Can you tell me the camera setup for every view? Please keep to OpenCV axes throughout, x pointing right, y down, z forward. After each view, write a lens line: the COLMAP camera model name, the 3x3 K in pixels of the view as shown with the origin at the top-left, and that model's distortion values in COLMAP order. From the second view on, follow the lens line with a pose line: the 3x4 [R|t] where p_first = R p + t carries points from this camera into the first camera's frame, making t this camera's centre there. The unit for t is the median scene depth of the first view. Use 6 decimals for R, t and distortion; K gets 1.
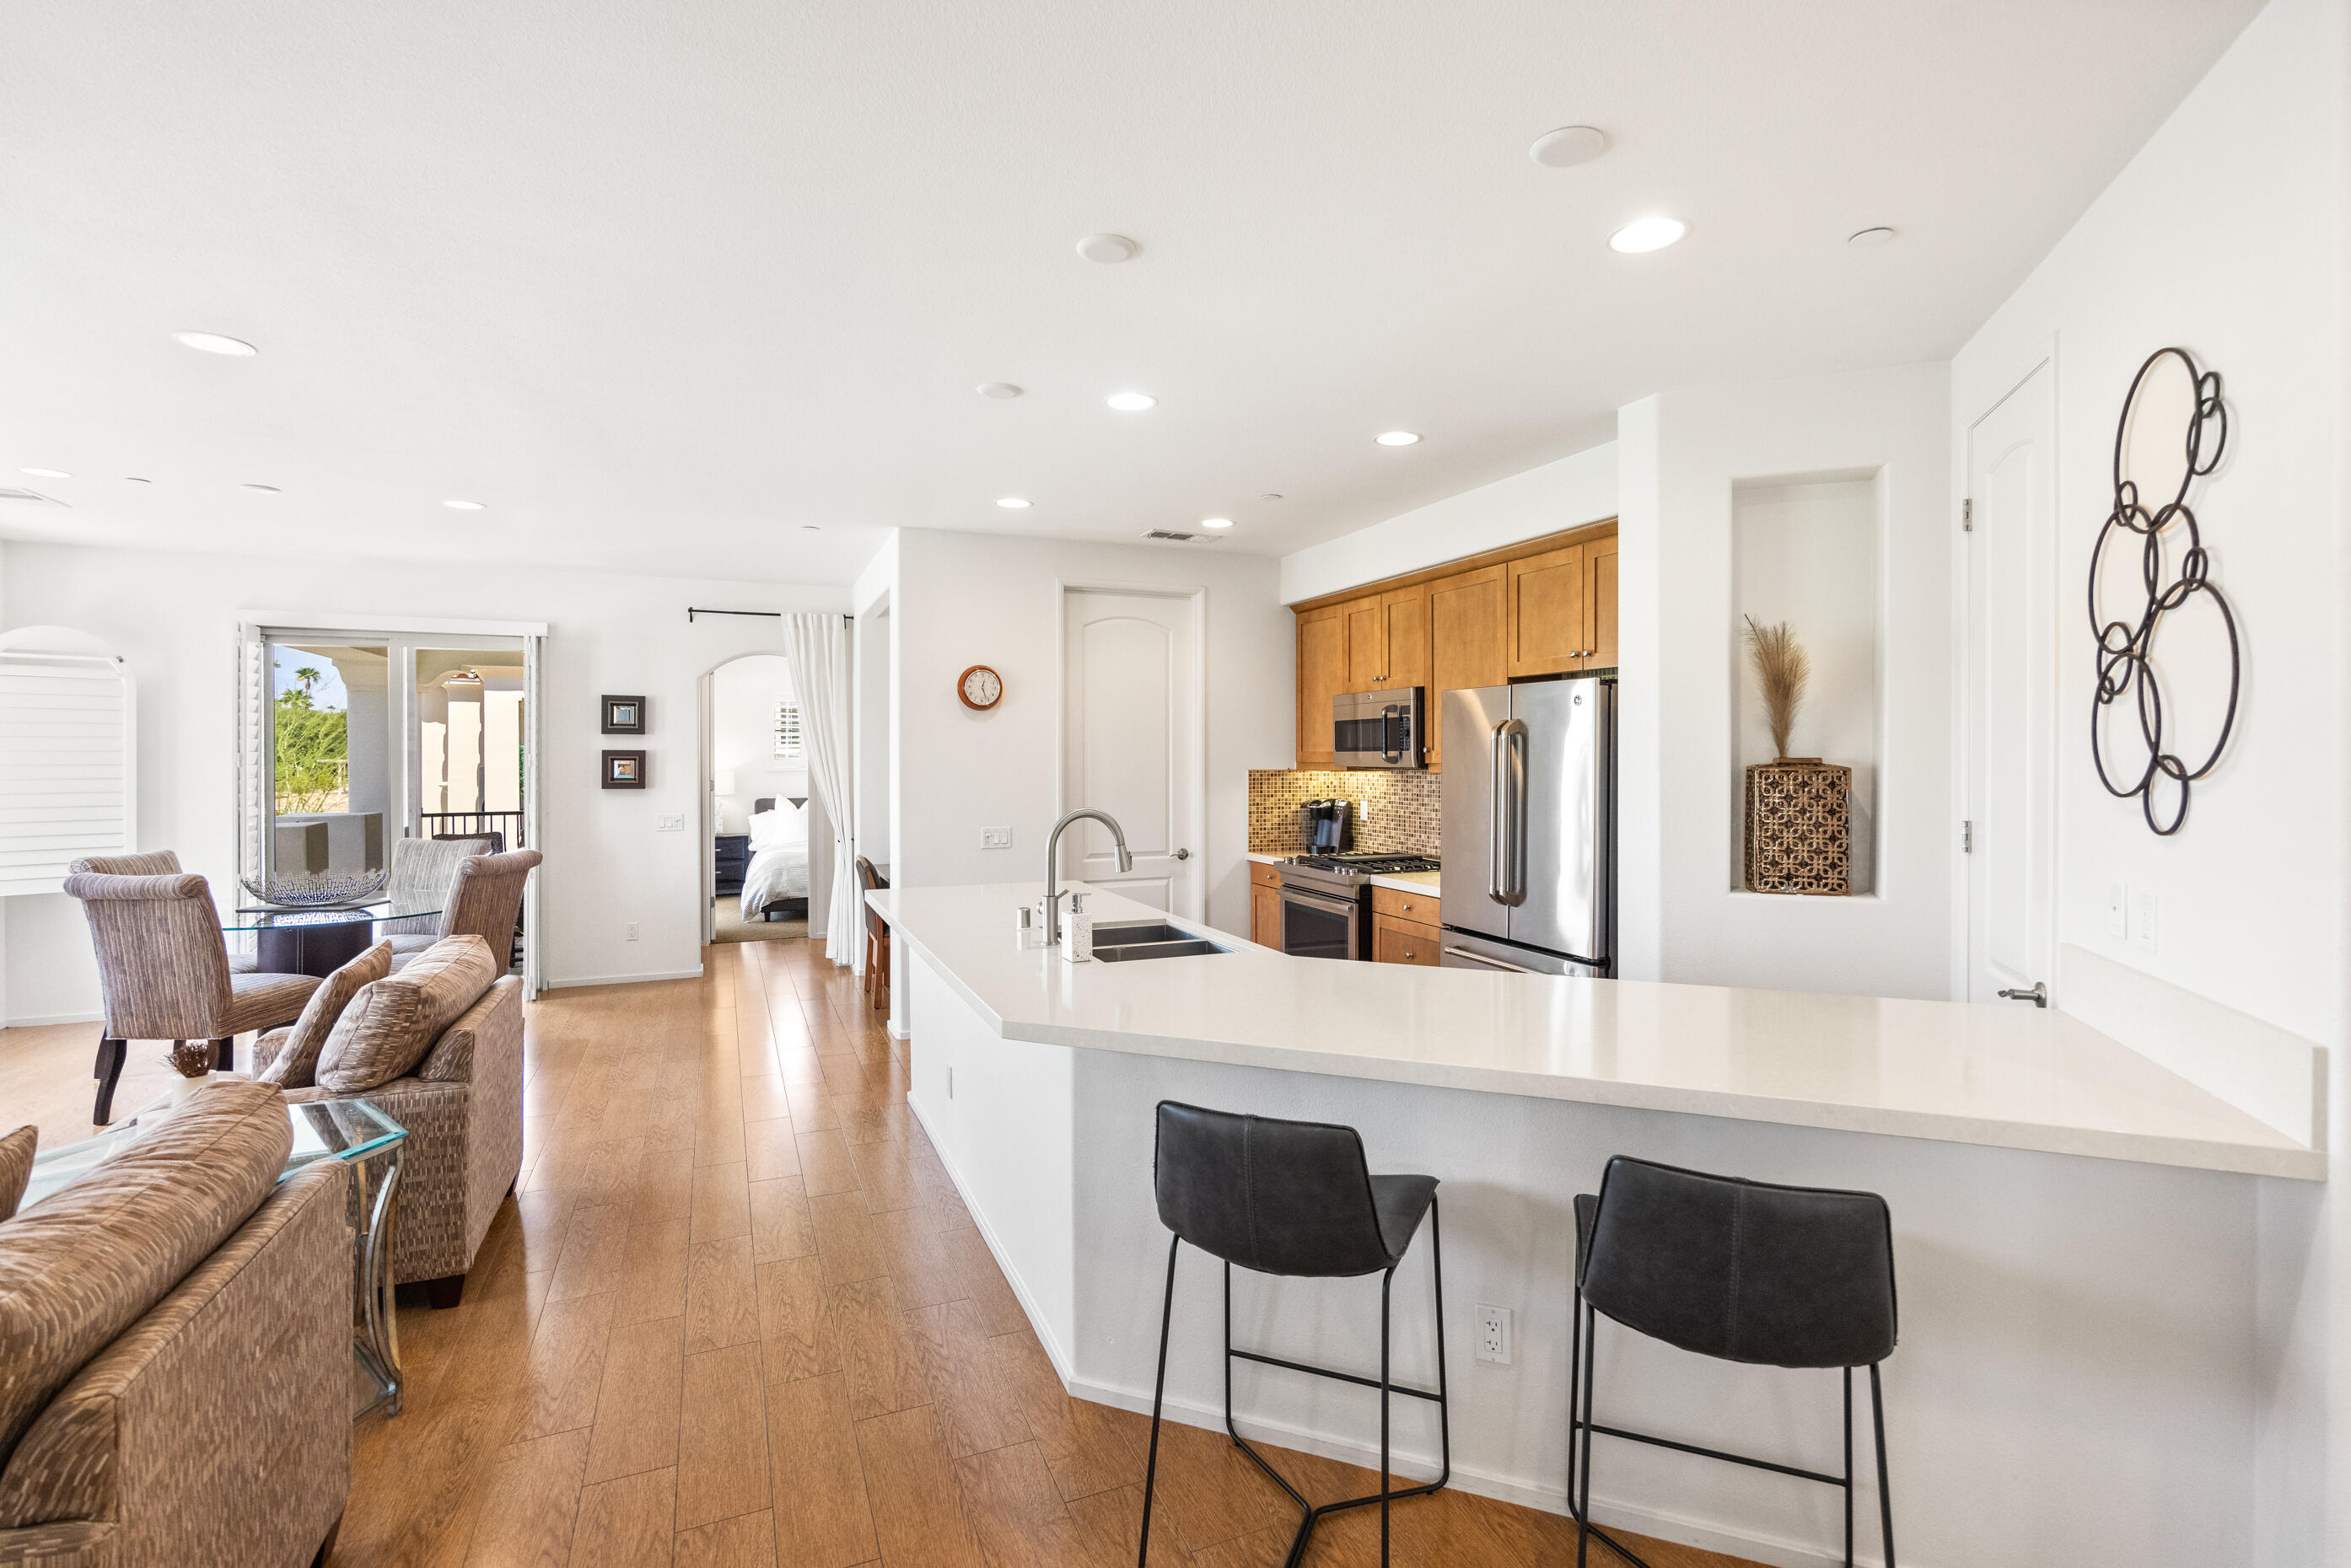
lens RADIAL K [[1067.5, 0, 1168.8], [0, 1067.5, 745.3], [0, 0, 1]] dist [-0.009205, -0.000277]
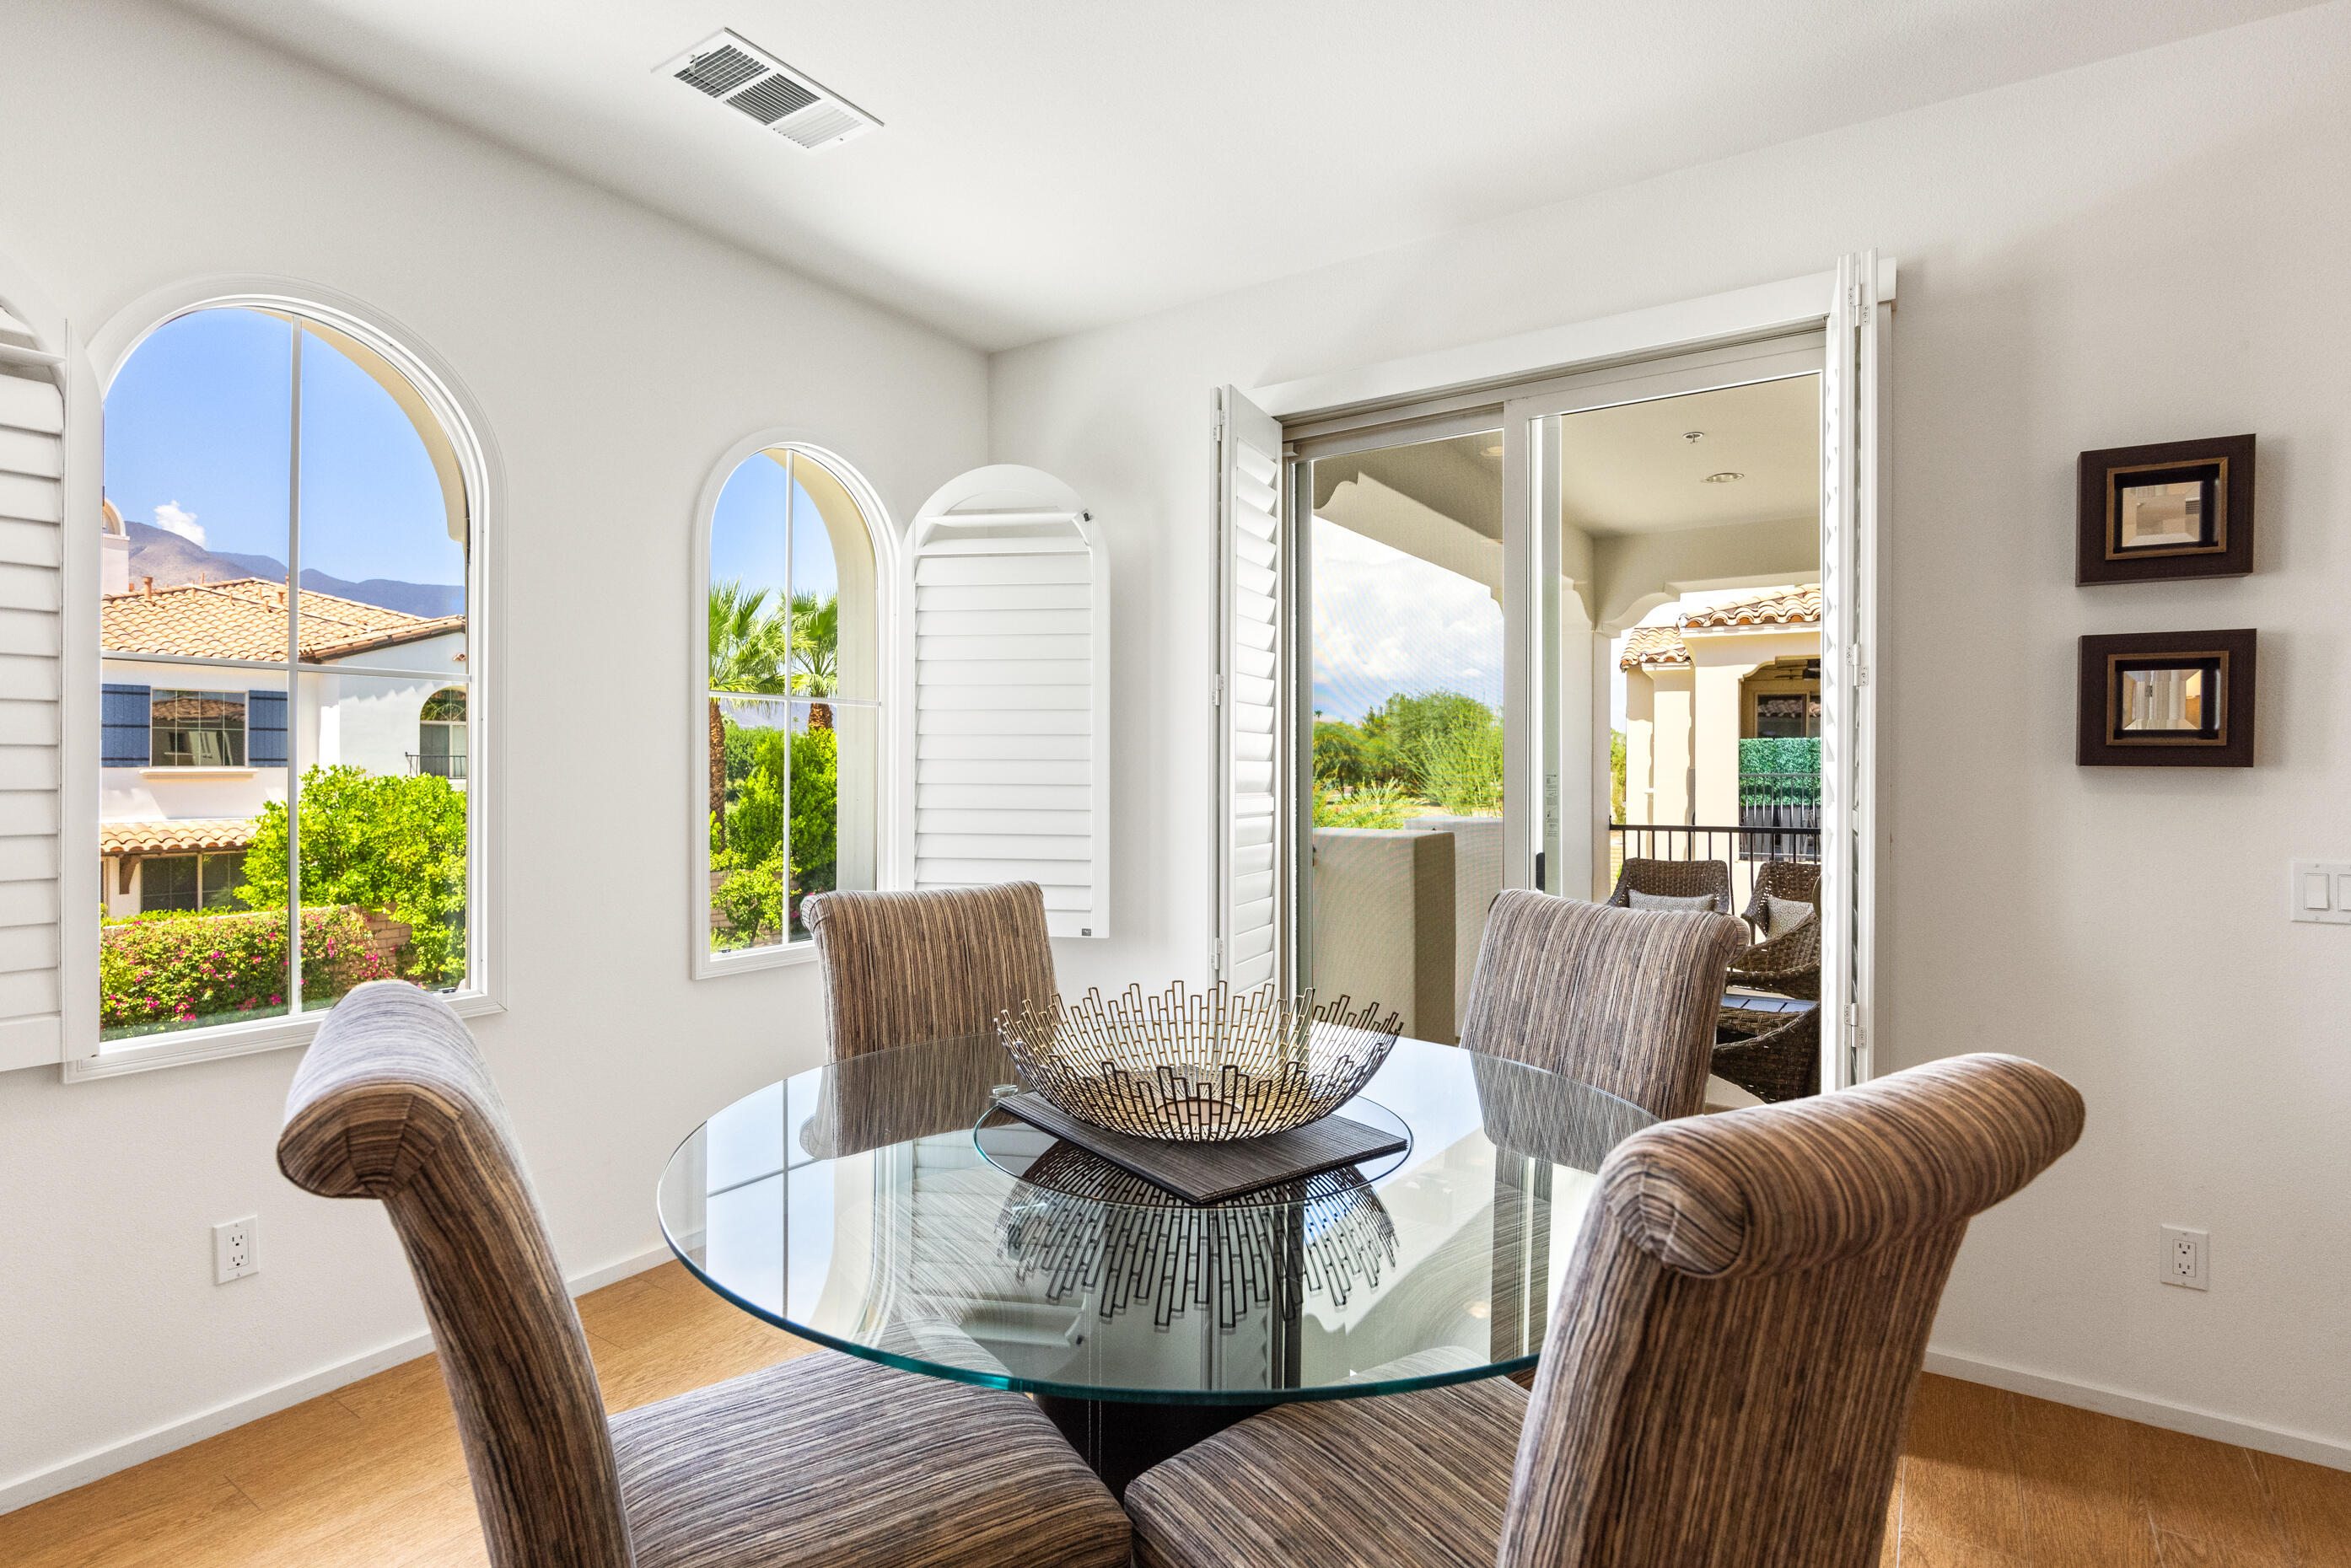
lens RADIAL K [[1153.6, 0, 1186.7], [0, 1153.6, 786.4], [0, 0, 1]] dist [-0.003847, -0.000387]
pose [[0.553512, 0.014846, -0.832709, -0.659726], [0.004600, 0.999771, 0.020882, 0.063629], [0.832828, -0.015388, 0.553318, 1.002877]]
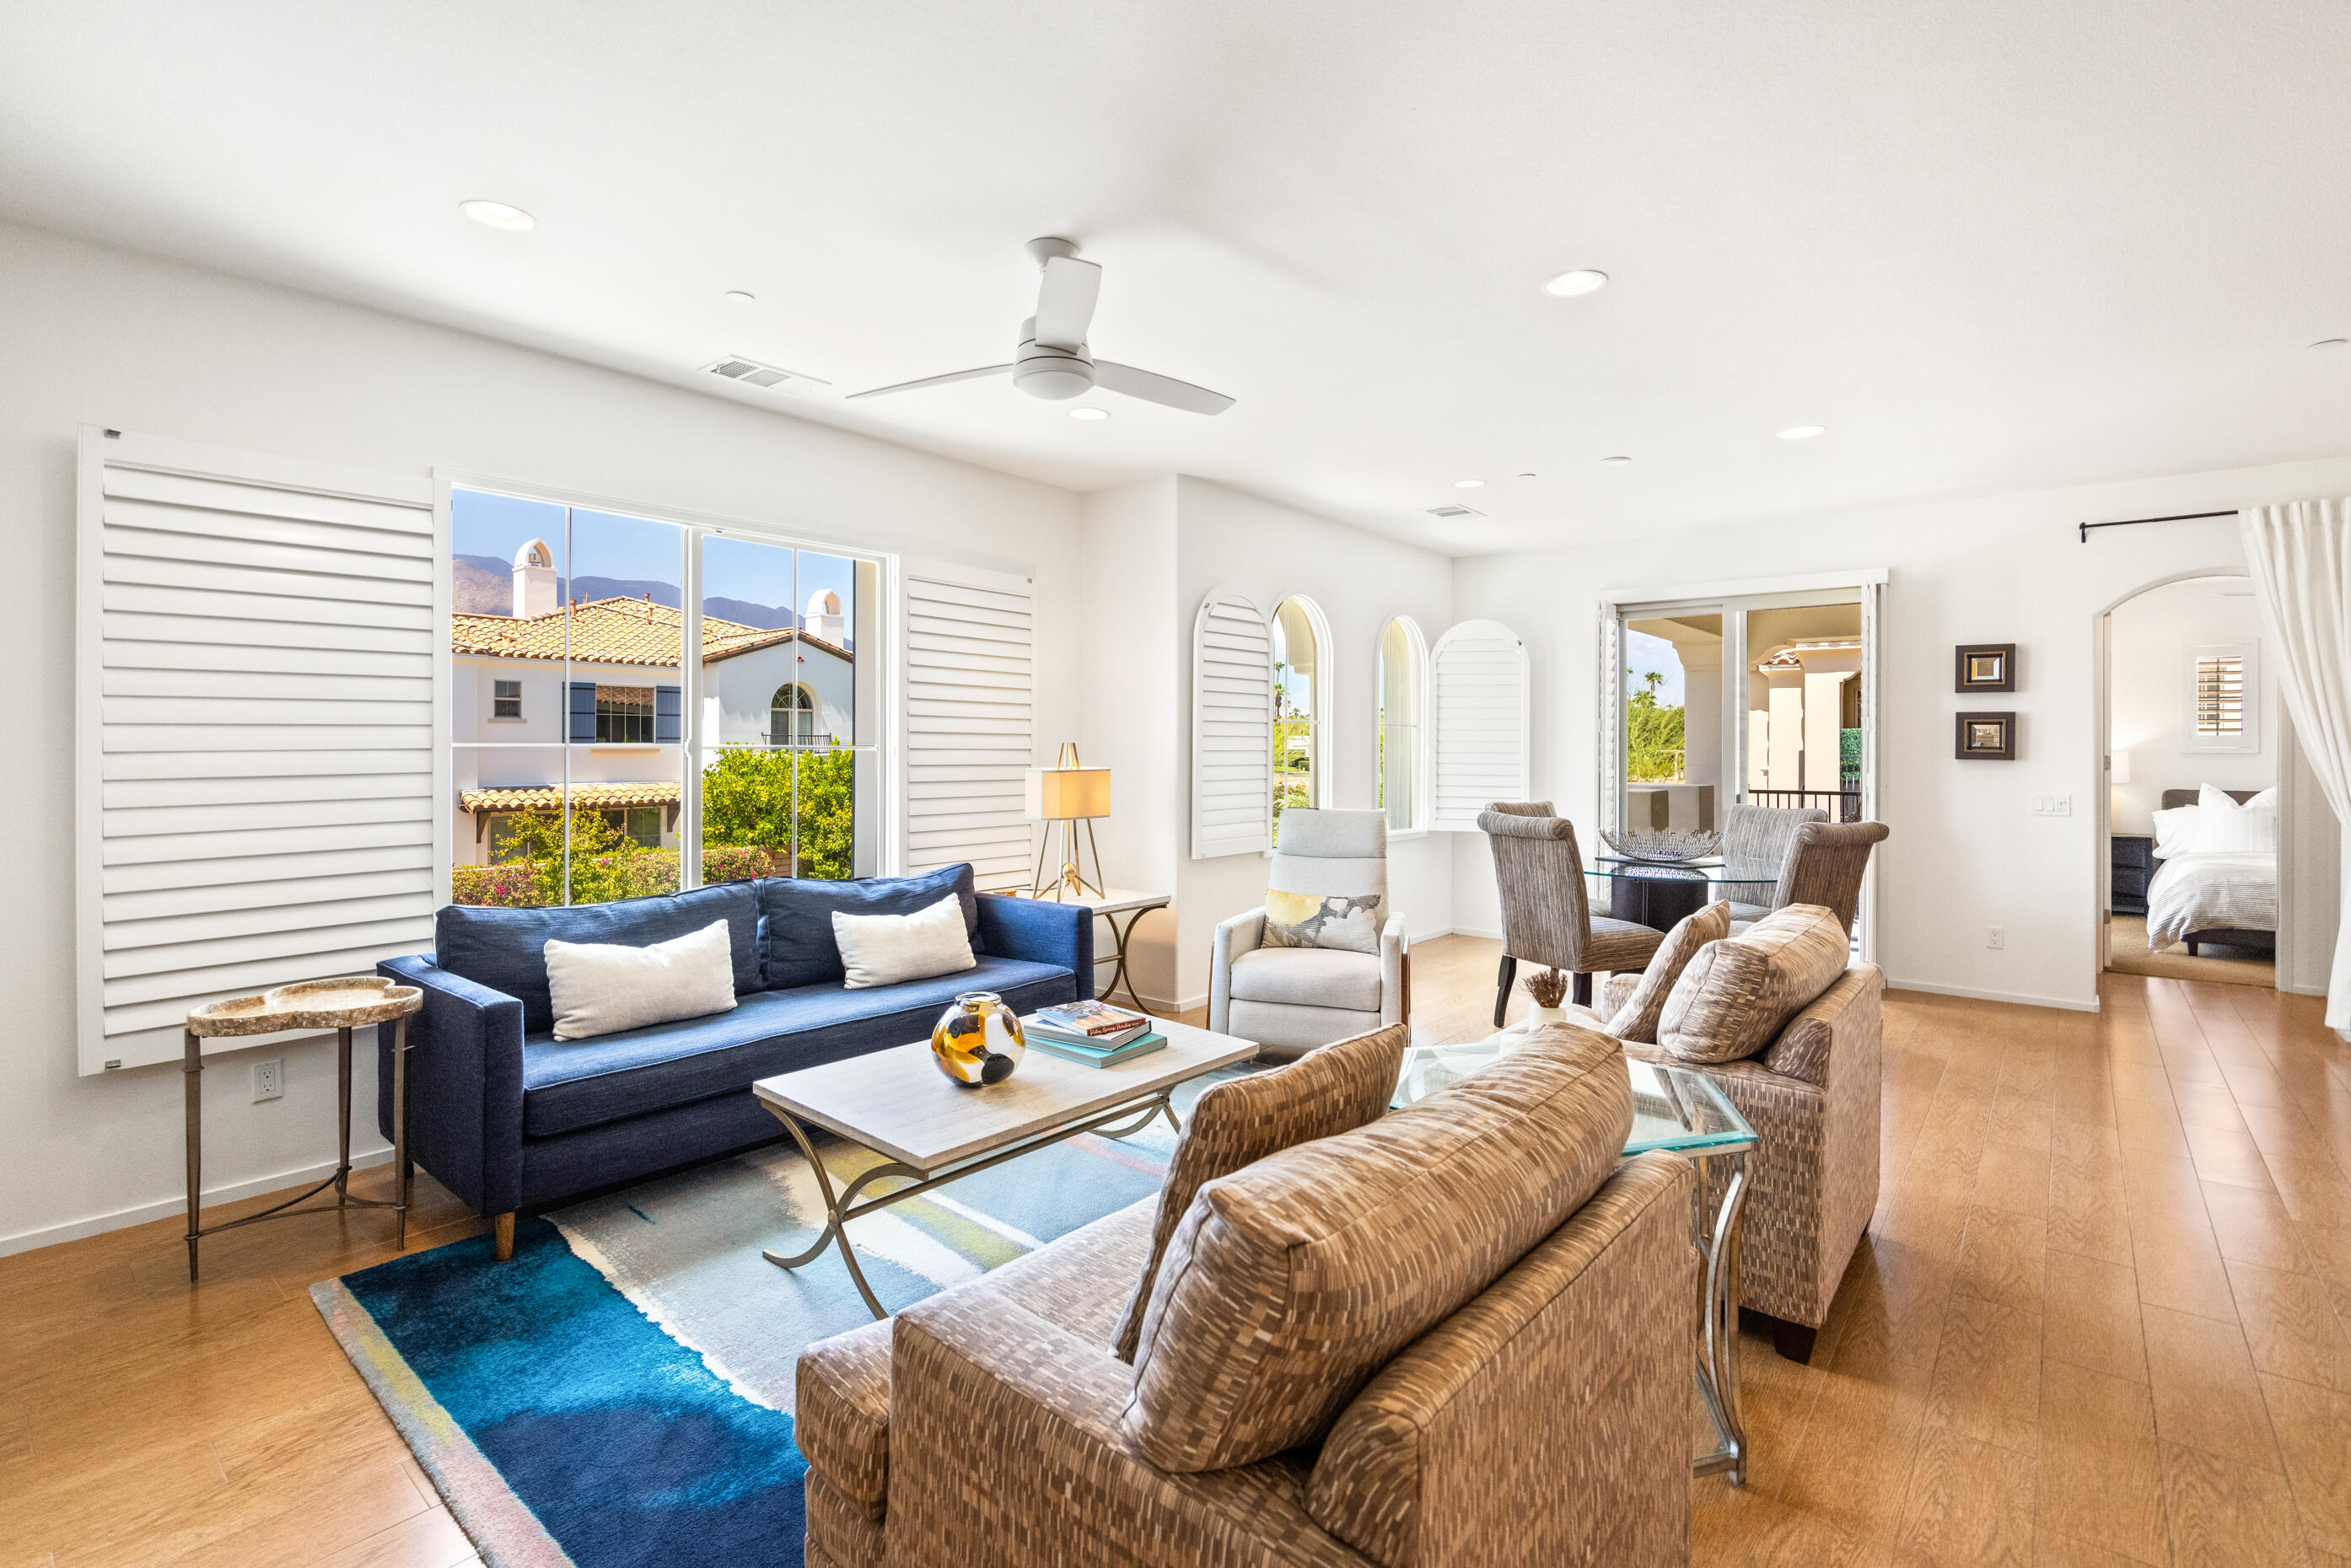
lens RADIAL K [[1067.5, 0, 1191.3], [0, 1067.5, 751.5], [0, 0, 1]] dist [-0.009205, -0.000277]
pose [[0.462124, 0.009682, -0.886763, -0.125568], [0.000825, 0.999935, 0.011348, 0.041217], [0.886815, -0.005975, 0.462086, 0.155268]]
